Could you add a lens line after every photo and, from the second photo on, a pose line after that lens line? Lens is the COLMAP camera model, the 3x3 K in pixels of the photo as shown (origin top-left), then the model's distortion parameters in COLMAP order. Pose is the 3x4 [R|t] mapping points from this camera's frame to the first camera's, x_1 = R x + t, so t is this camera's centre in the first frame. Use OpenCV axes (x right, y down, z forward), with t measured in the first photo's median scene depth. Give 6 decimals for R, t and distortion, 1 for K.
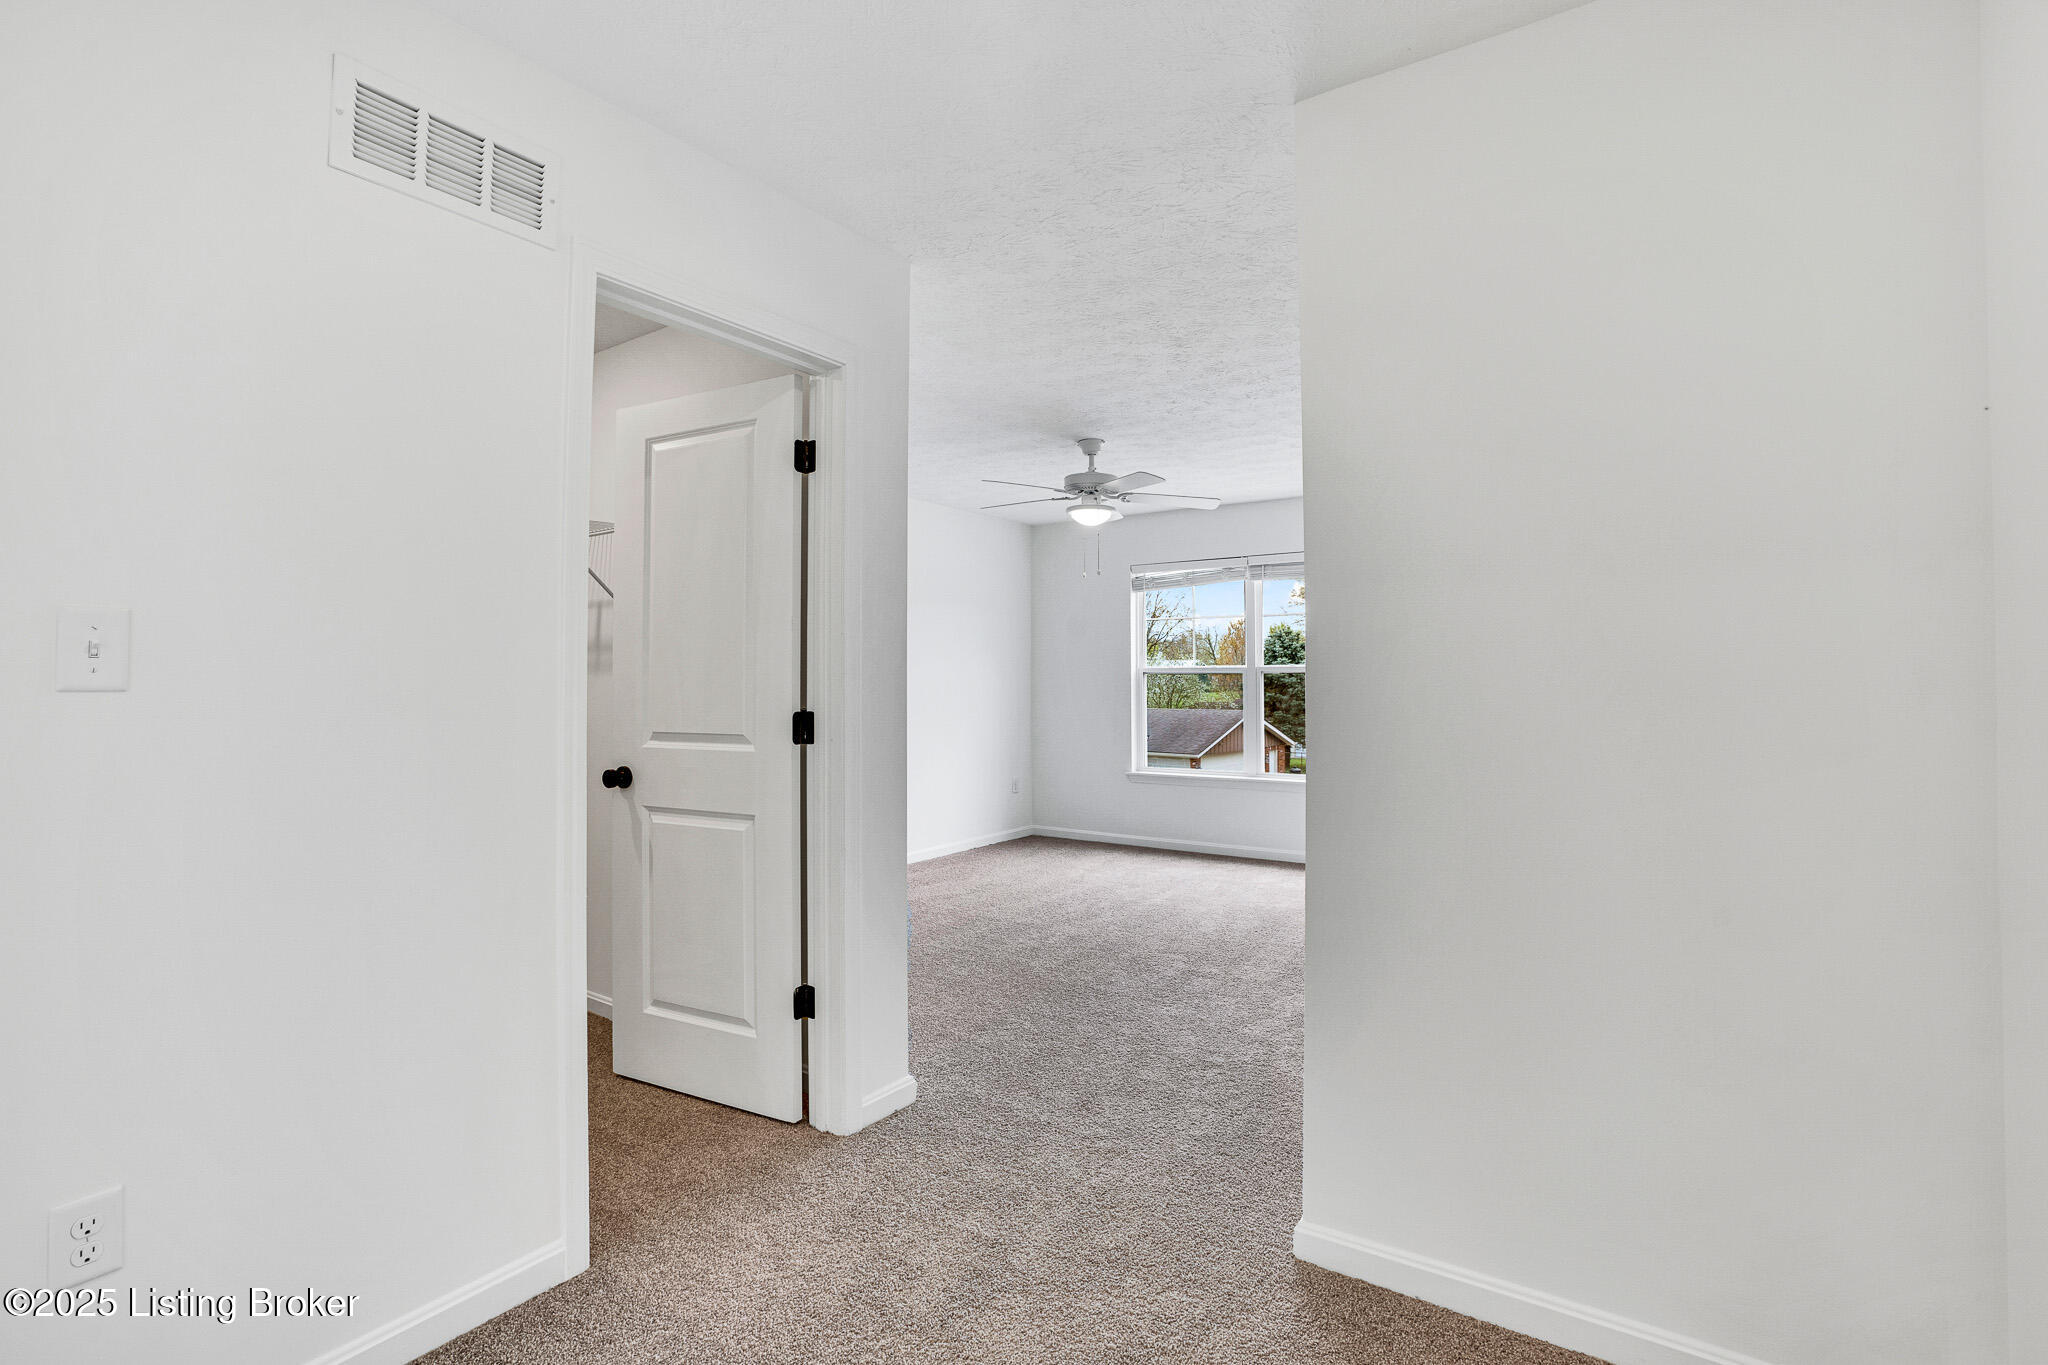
lens RADIAL K [[948.6, 0, 1025.8], [0, 948.6, 667.4], [0, 0, 1]] dist [-0.000722, -0.000003]
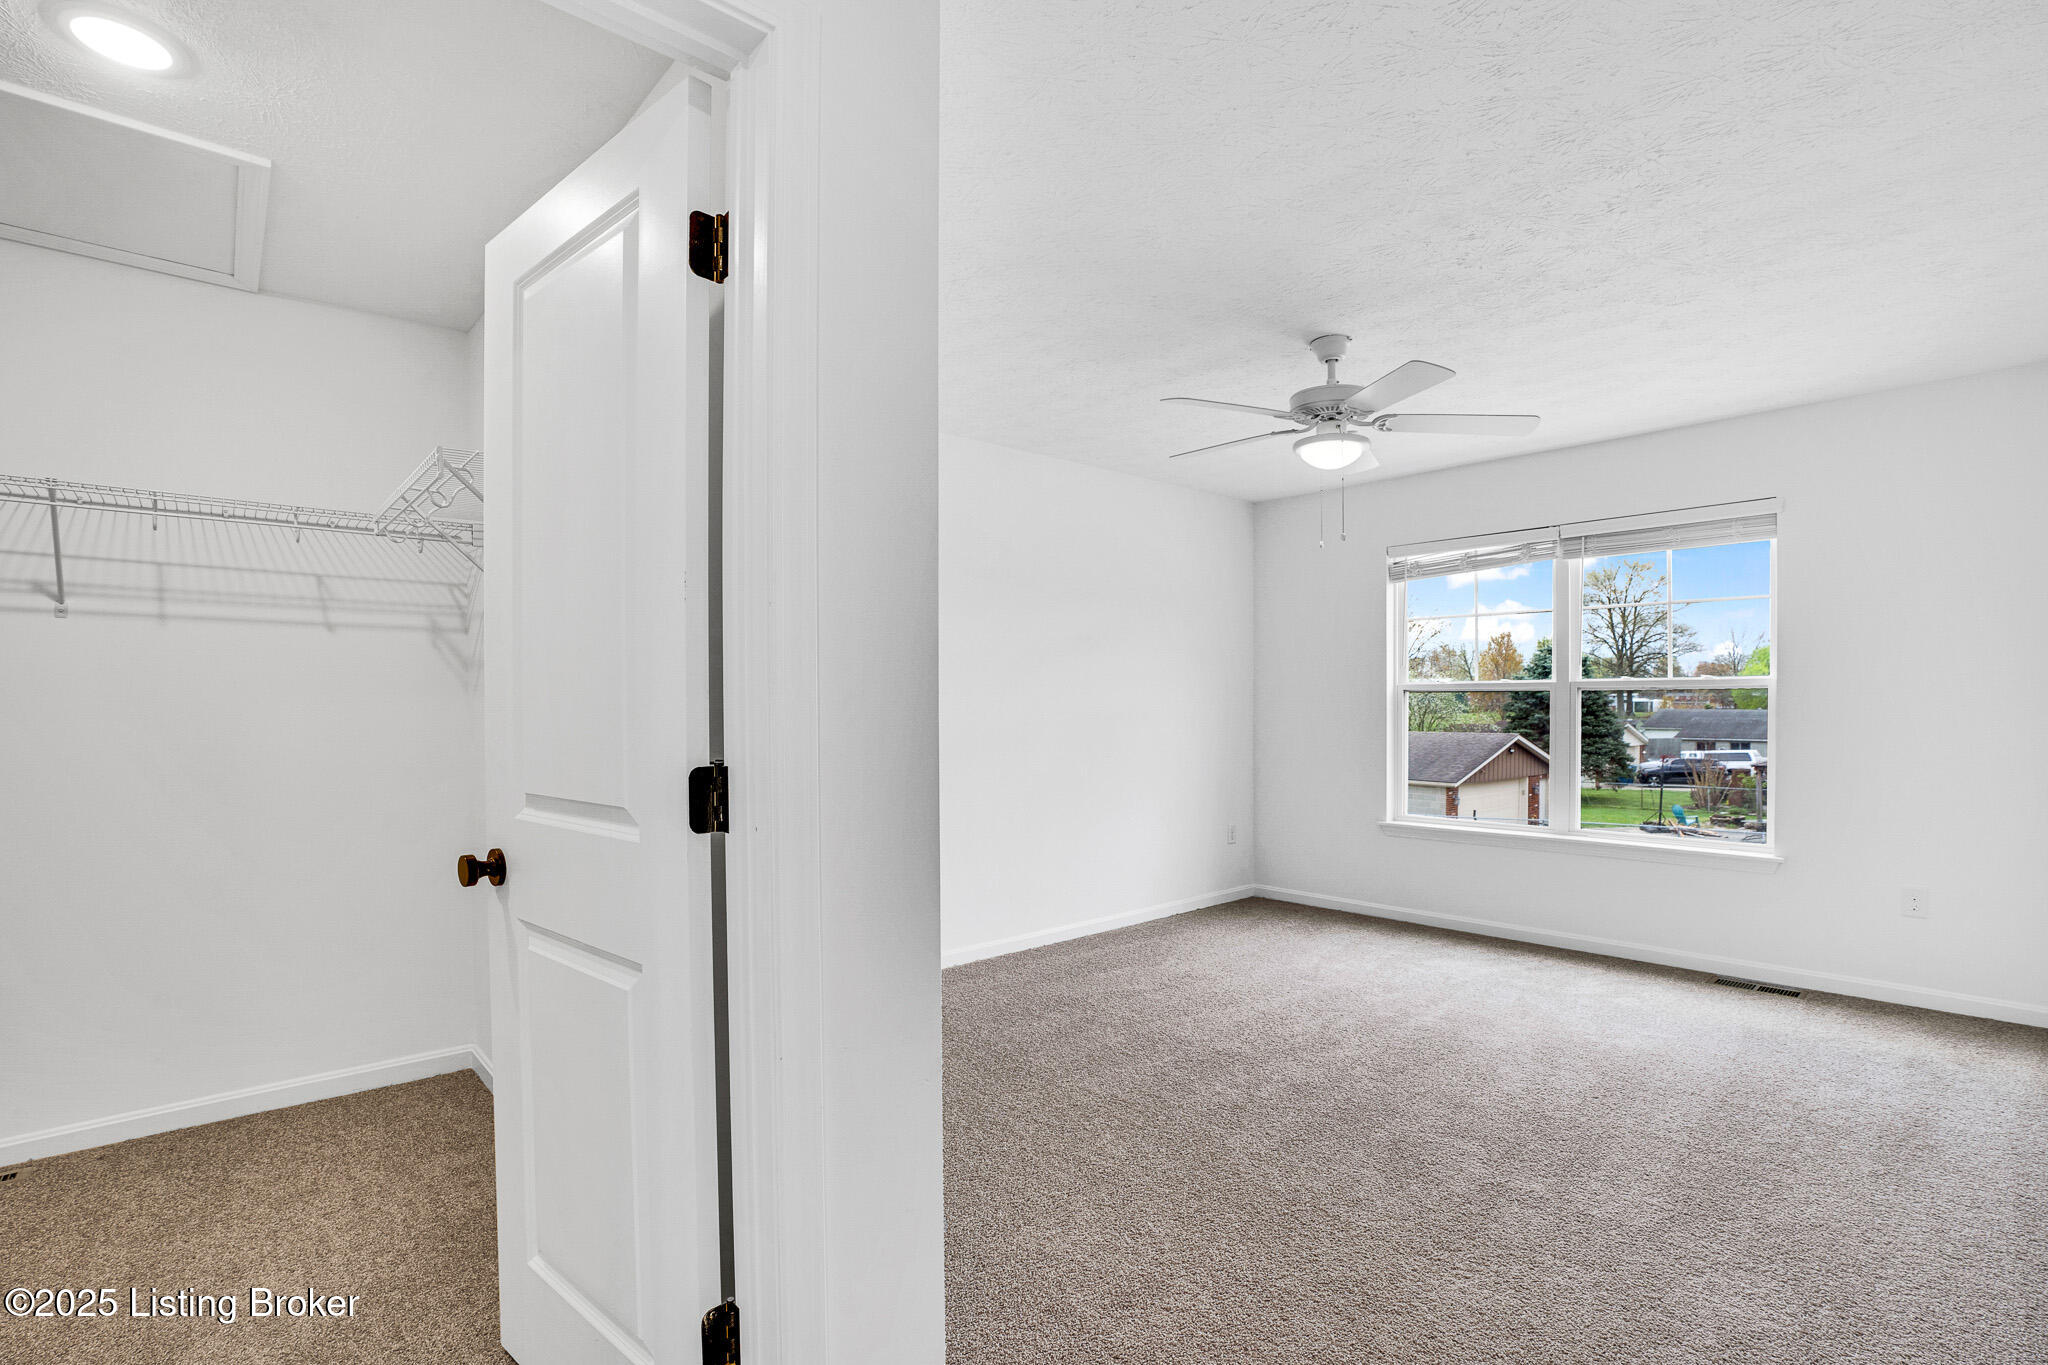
lens RADIAL K [[965.5, 0, 1033.8], [0, 965.5, 720.8], [0, 0, 1]] dist [-0.060450, 0.025544]
pose [[0.972834, 0.002862, -0.231485, 0.021015], [0.005101, 0.999416, 0.033792, 0.003805], [0.231446, -0.034055, 0.972251, 0.283035]]
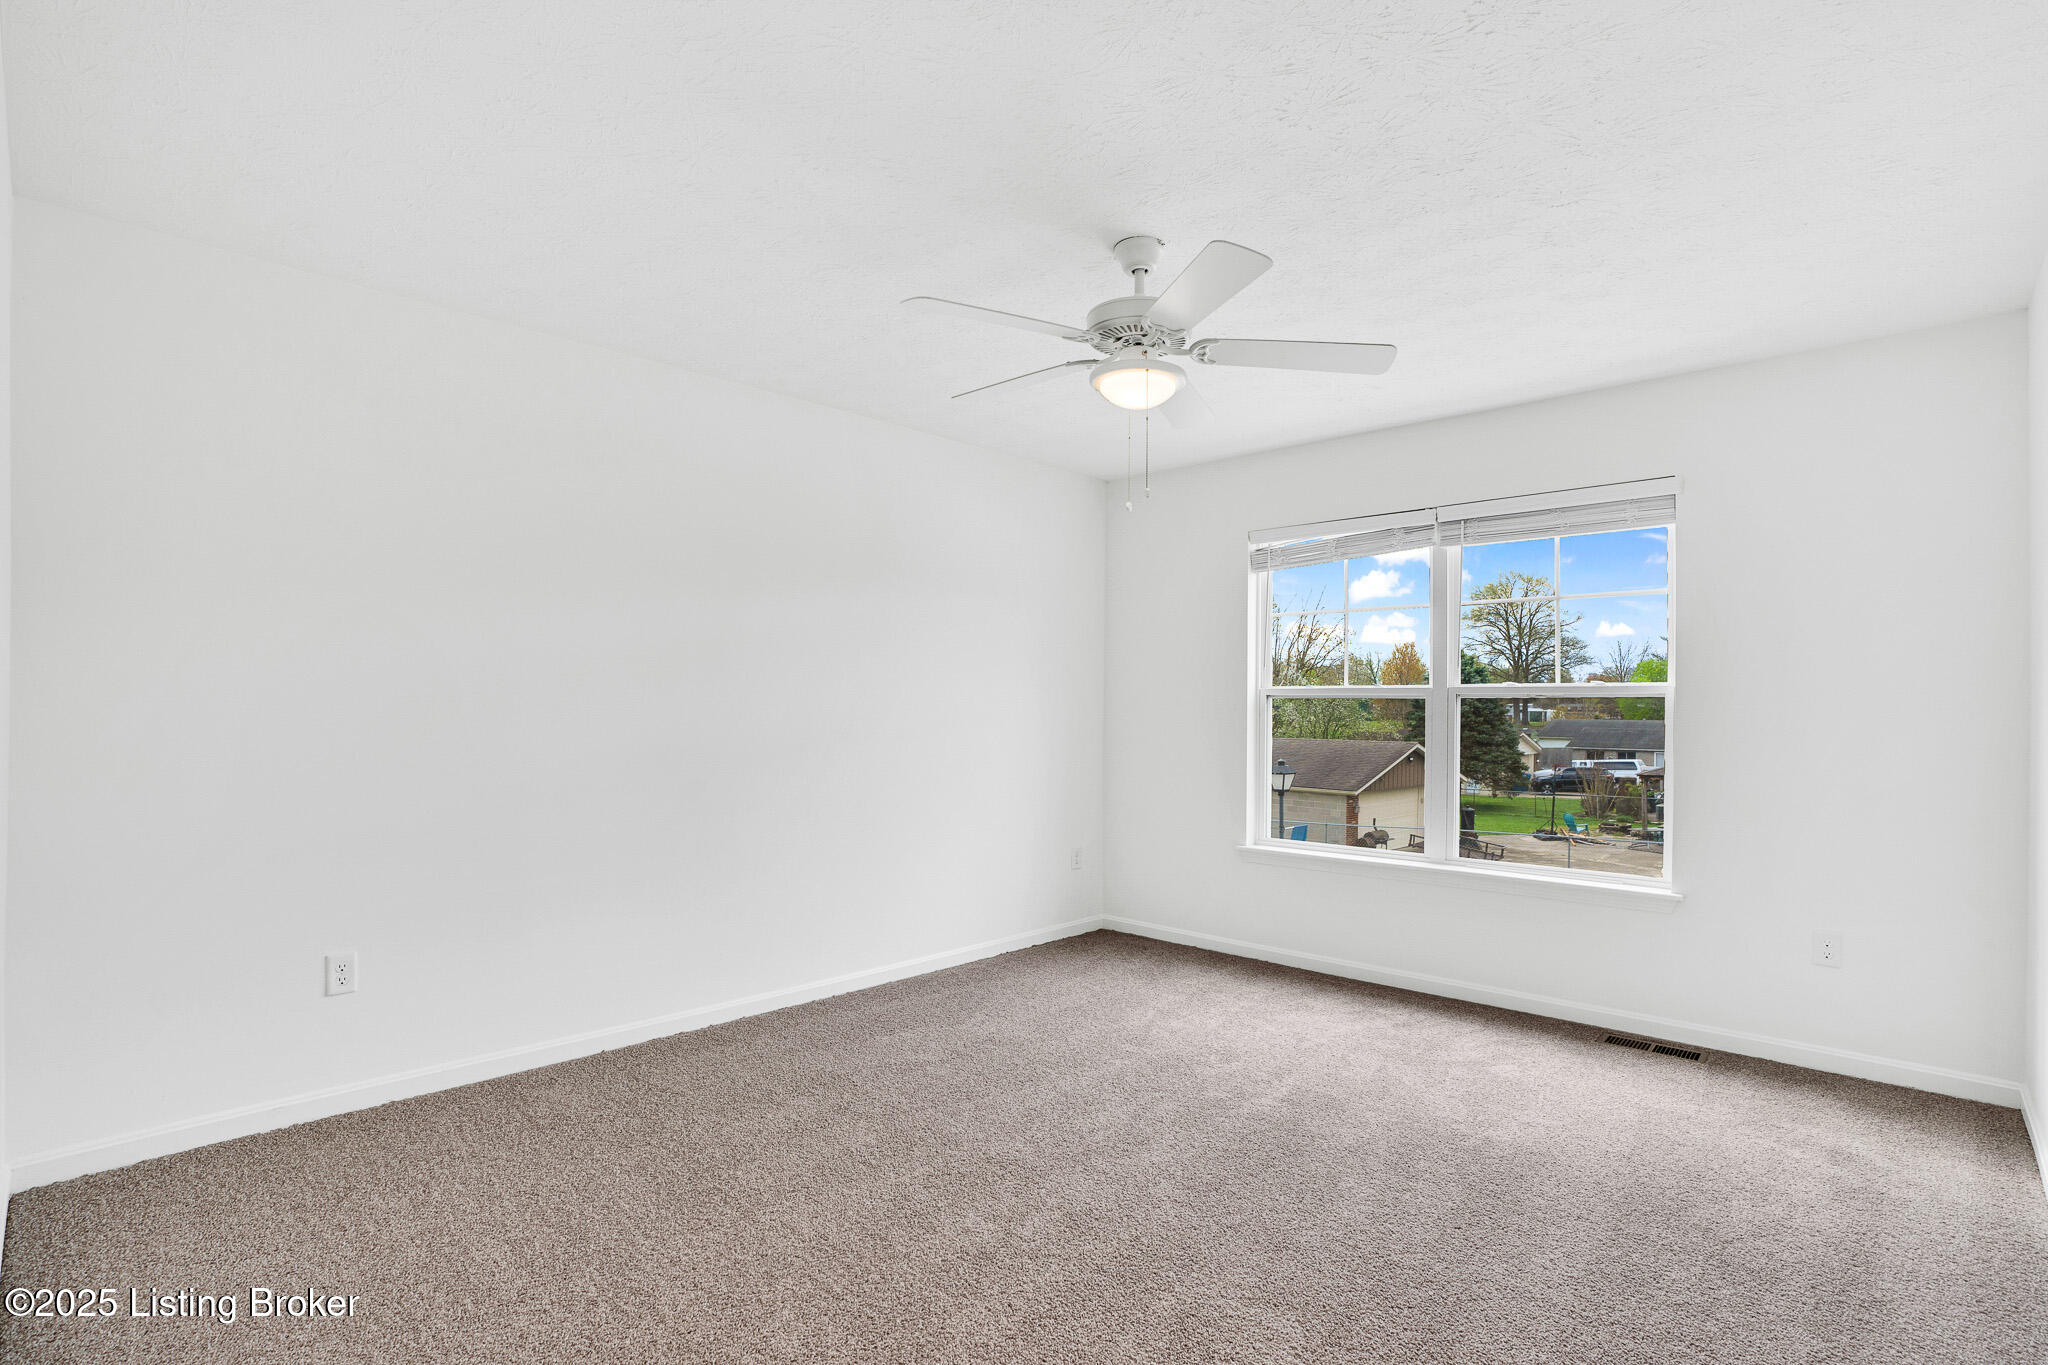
lens RADIAL K [[976.3, 0, 1022.6], [0, 976.3, 710.7], [0, 0, 1]] dist [-0.066520, 0.027820]
pose [[0.988180, 0.010739, -0.152921, 0.086504], [-0.007864, 0.999781, 0.019392, 0.006362], [0.153096, -0.017960, 0.988048, 0.447847]]
